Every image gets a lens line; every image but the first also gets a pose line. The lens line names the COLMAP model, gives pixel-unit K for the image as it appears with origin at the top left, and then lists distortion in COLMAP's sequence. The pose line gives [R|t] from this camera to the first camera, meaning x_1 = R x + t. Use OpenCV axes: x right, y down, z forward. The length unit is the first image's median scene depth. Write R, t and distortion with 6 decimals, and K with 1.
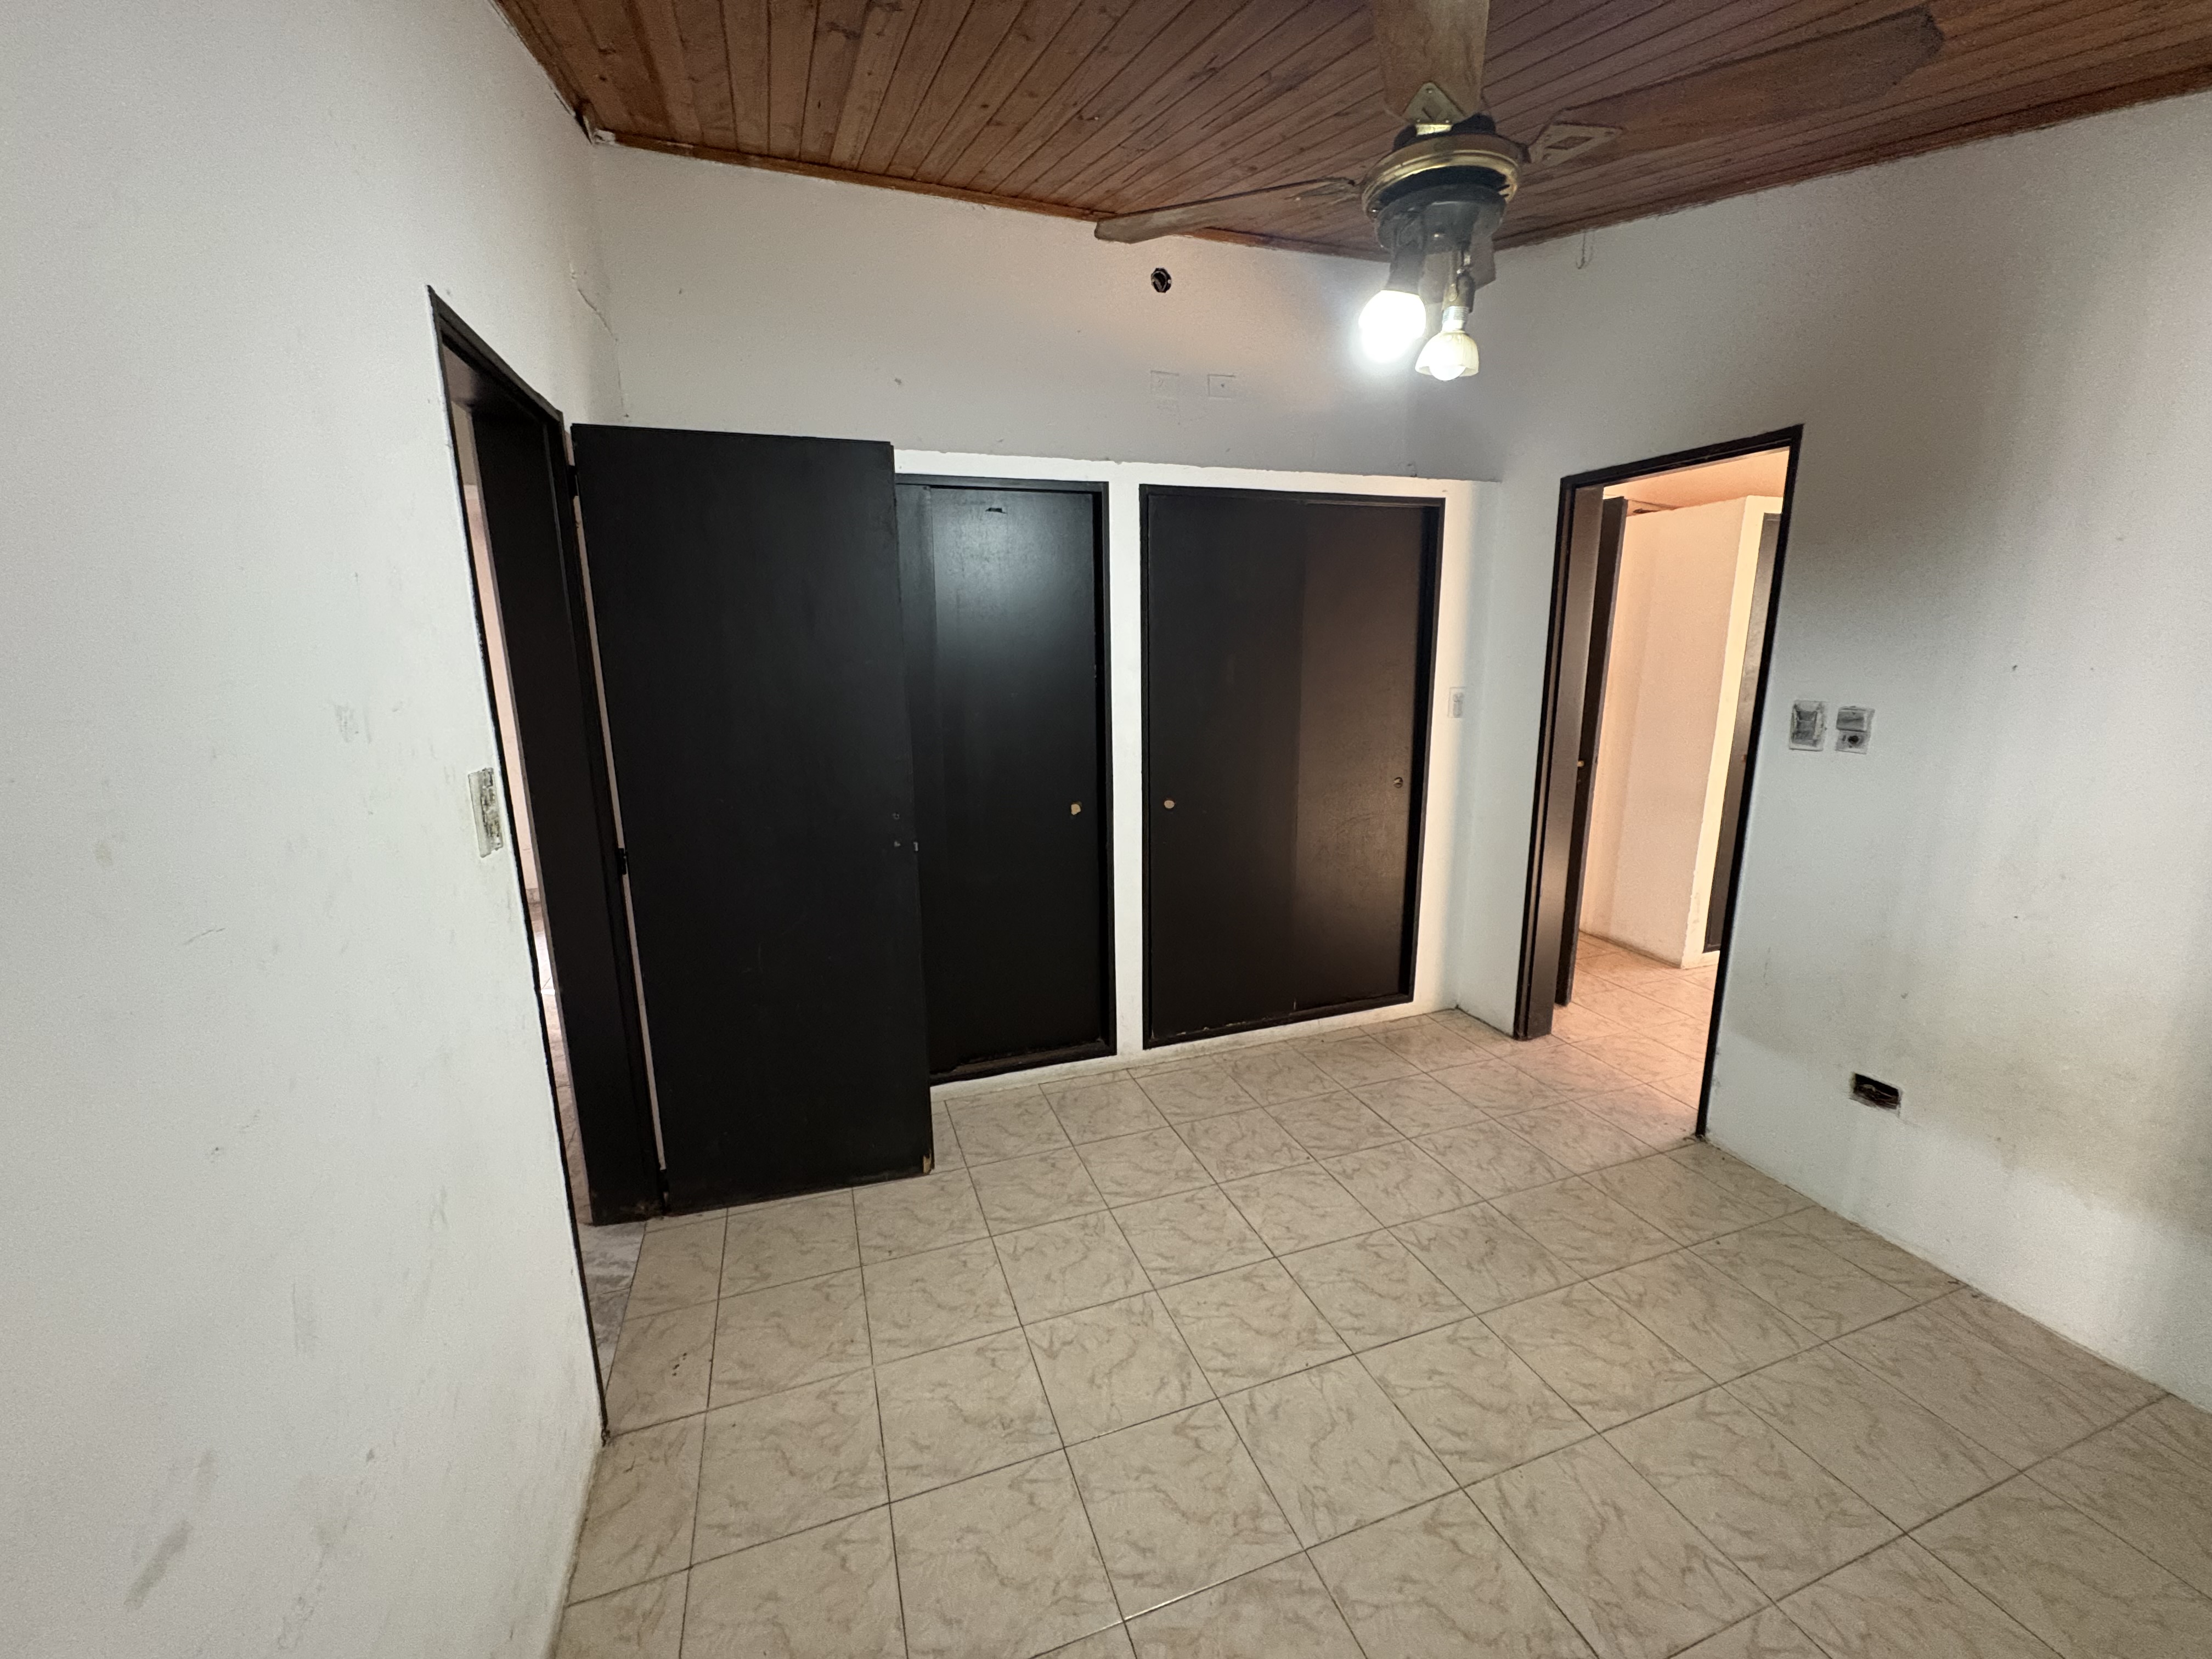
lens RADIAL K [[878.7, 0, 1106.0], [0, 878.7, 829.5], [0, 0, 1]] dist [-0.017393, 0.006412]
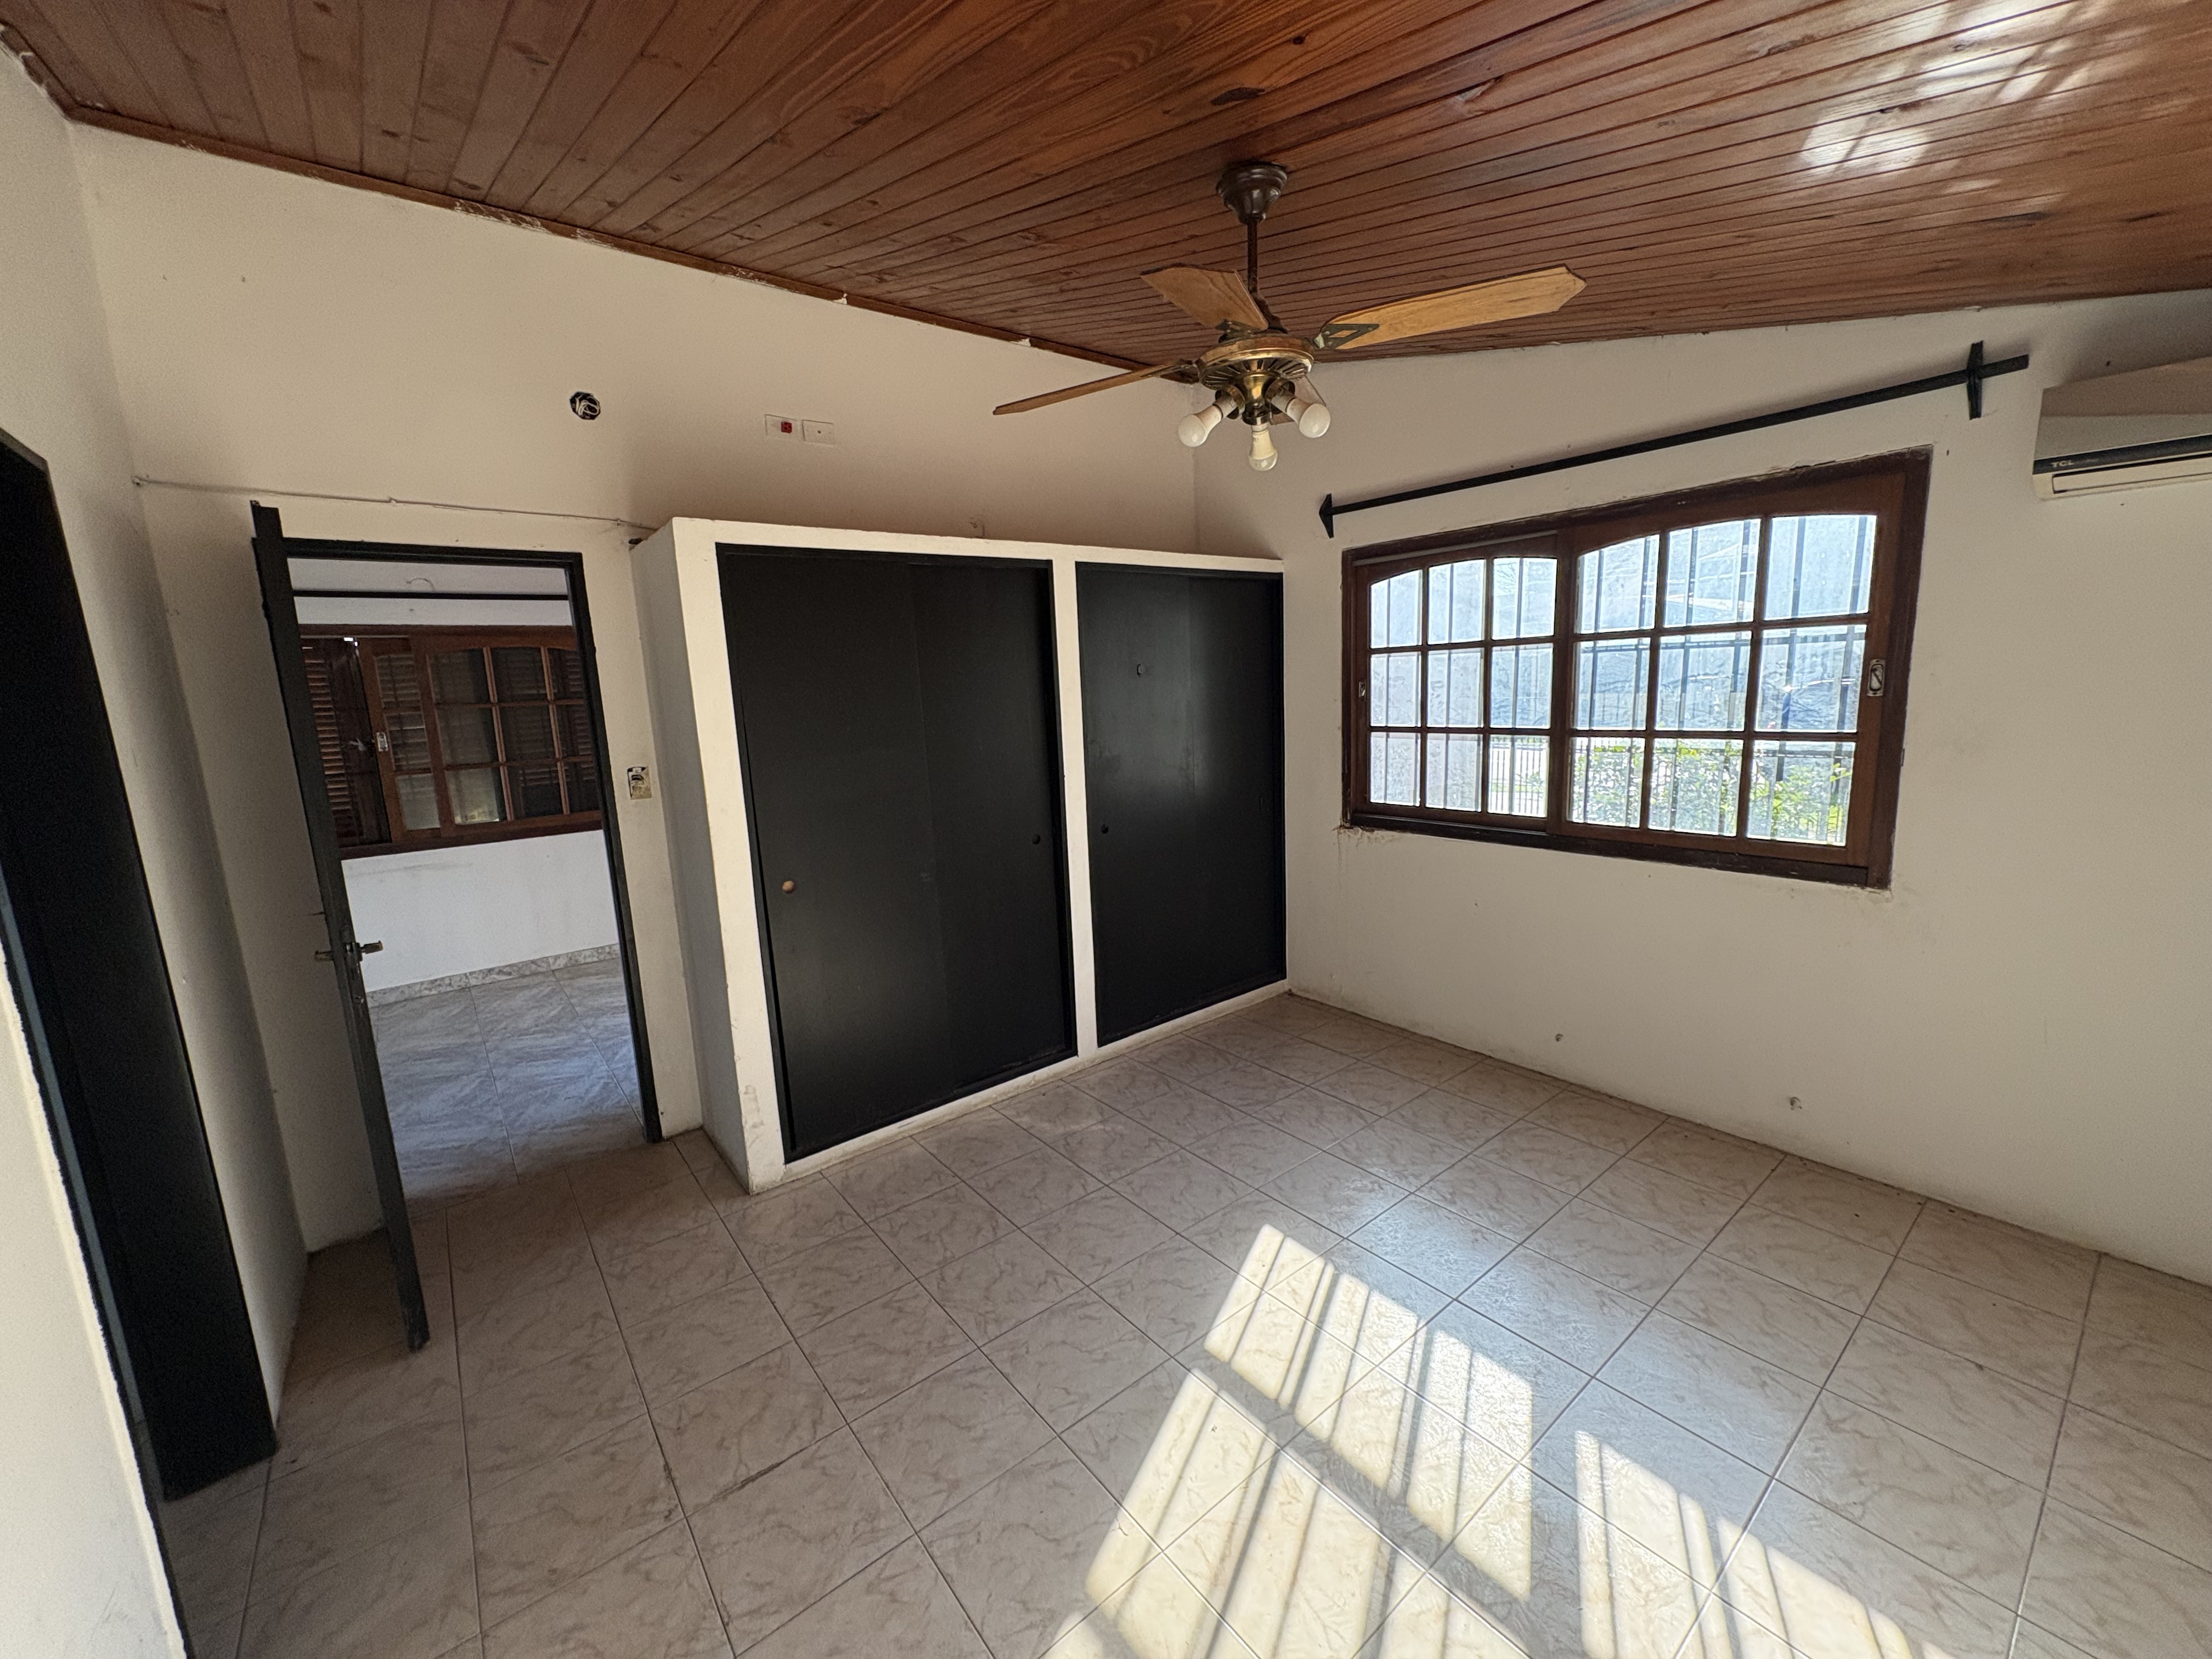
lens RADIAL K [[878.7, 0, 1106.0], [0, 878.7, 829.5], [0, 0, 1]] dist [-0.017393, 0.006412]
pose [[0.943771, -0.088859, 0.318435, -0.282618], [0.108863, 0.993013, -0.045546, 0.023563], [-0.312163, 0.077651, 0.946850, -0.099051]]
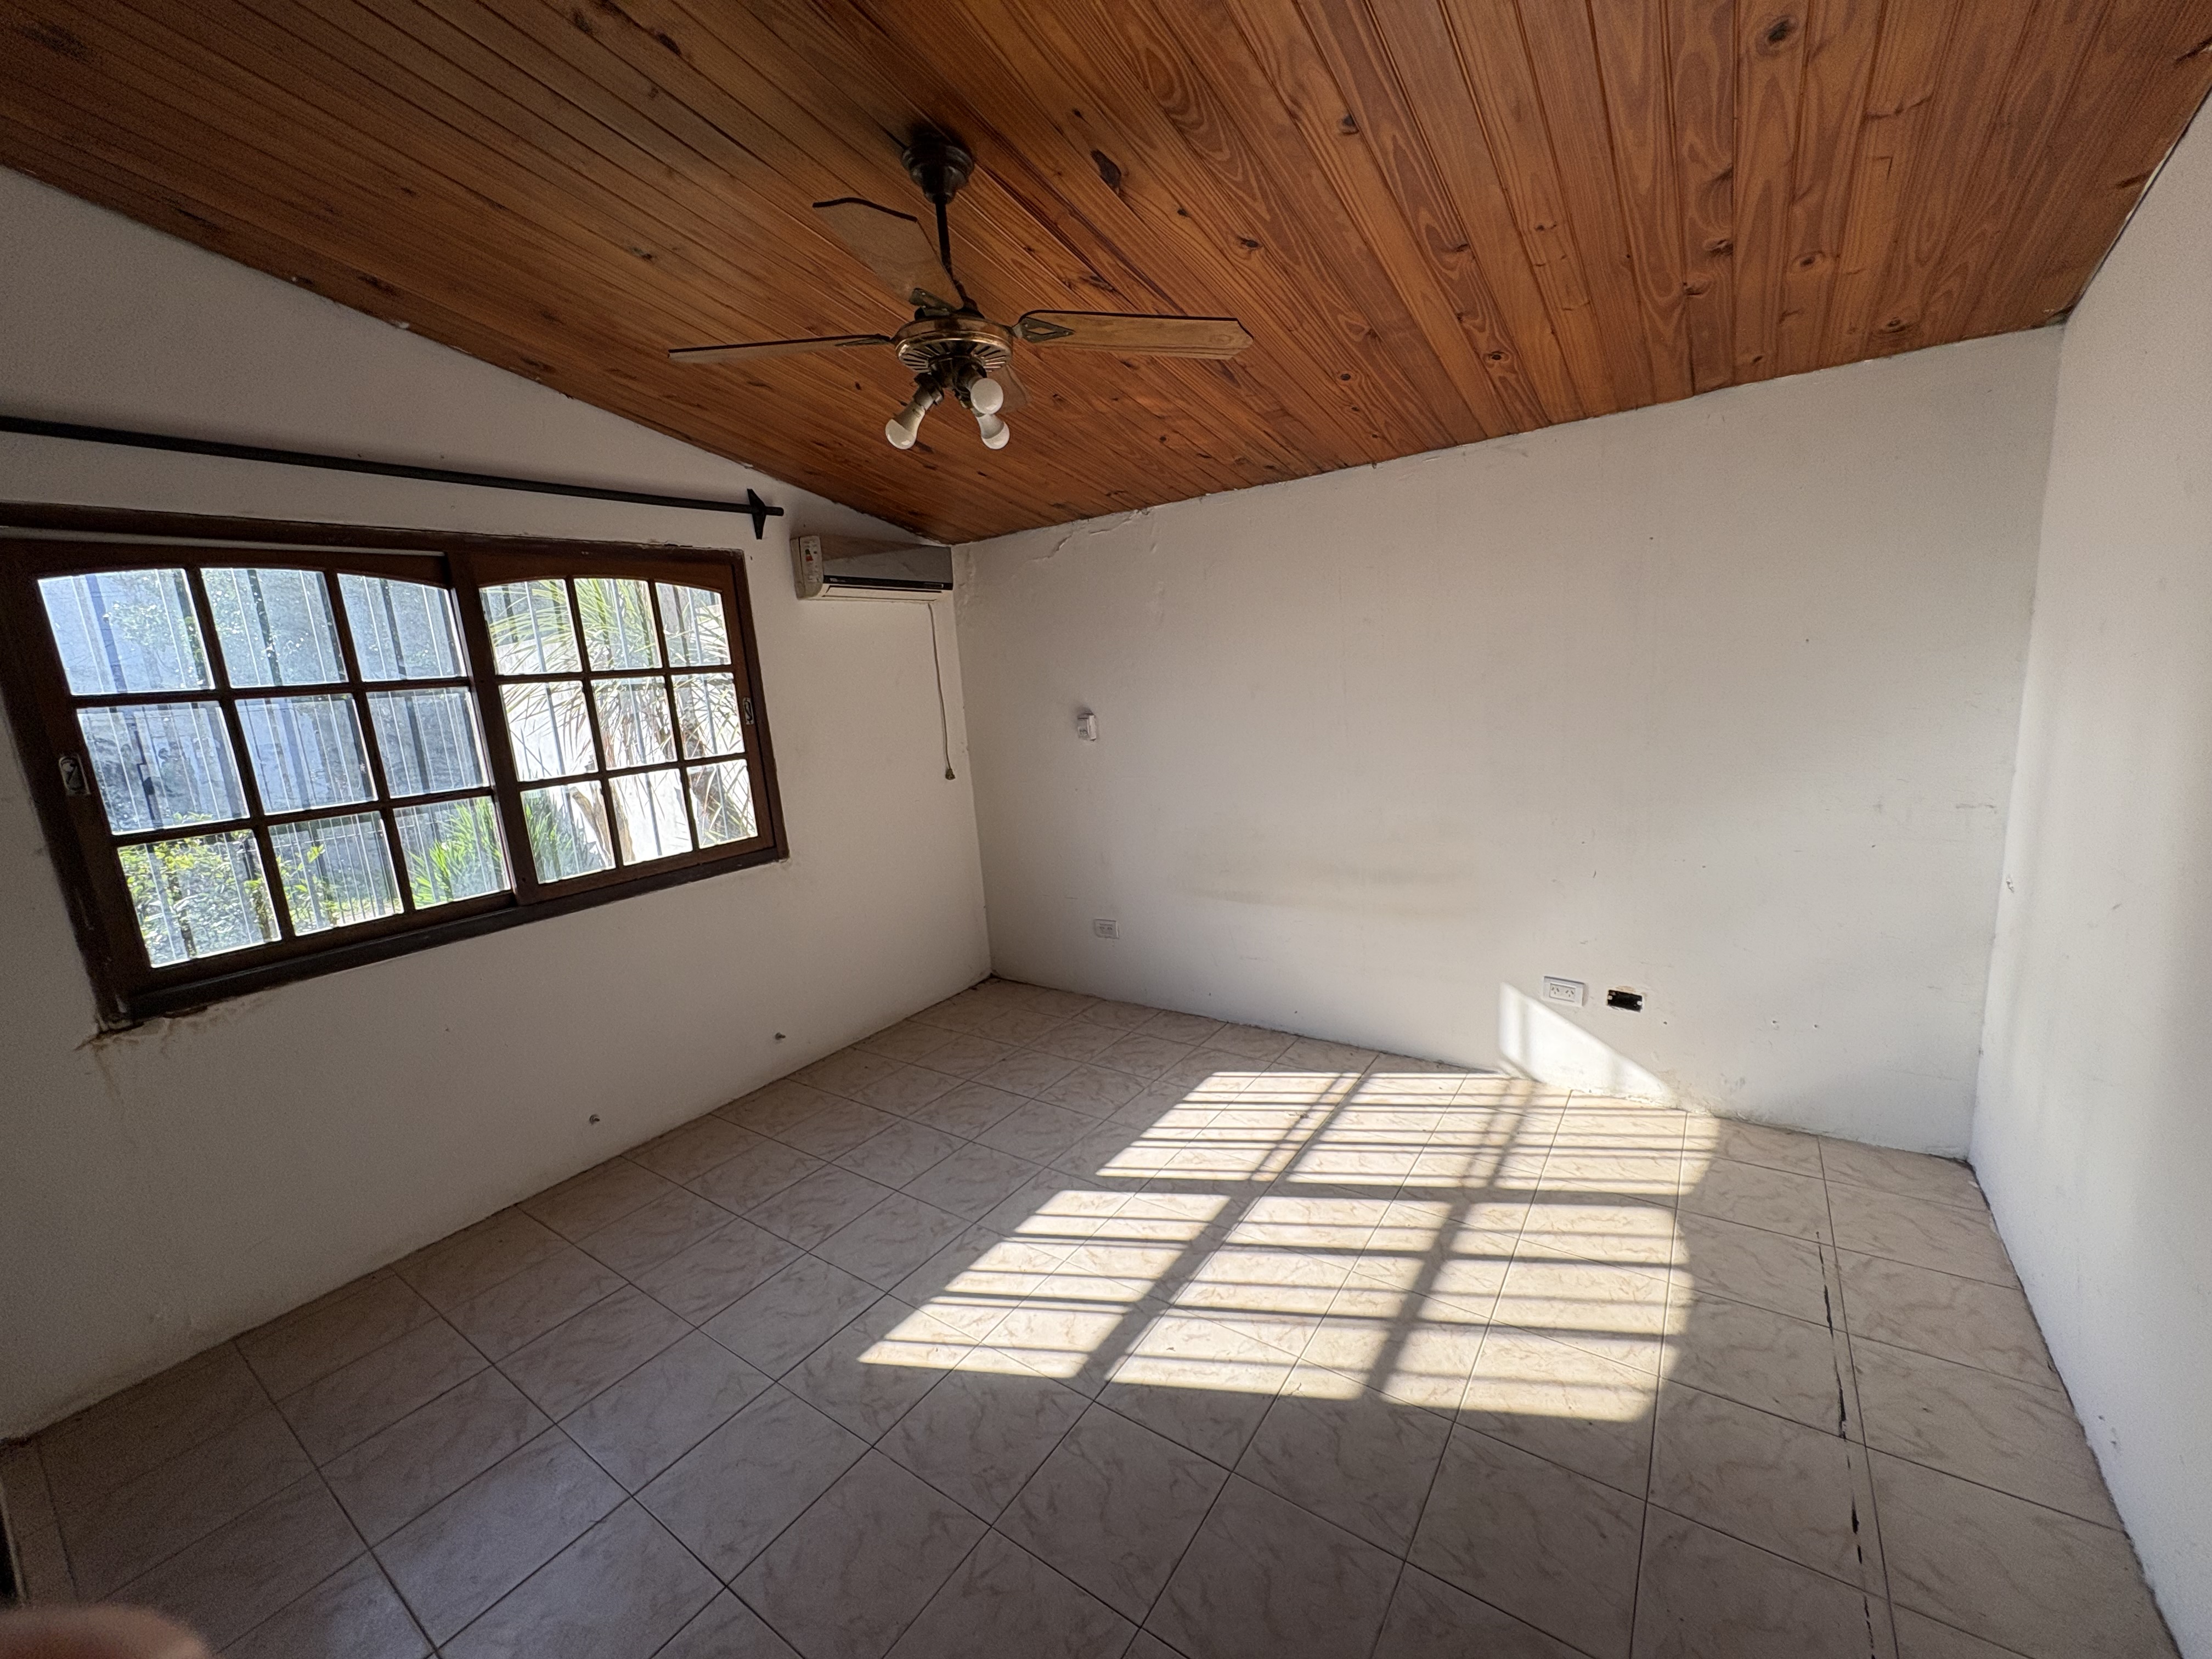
lens RADIAL K [[881.0, 0, 1103.8], [0, 881.0, 814.1], [0, 0, 1]] dist [0.000463, -0.000056]
pose [[-0.581327, -0.084656, 0.809254, -0.755916], [0.255024, 0.925503, 0.280013, -0.317431], [-0.772672, 0.369158, -0.516430, 1.469244]]
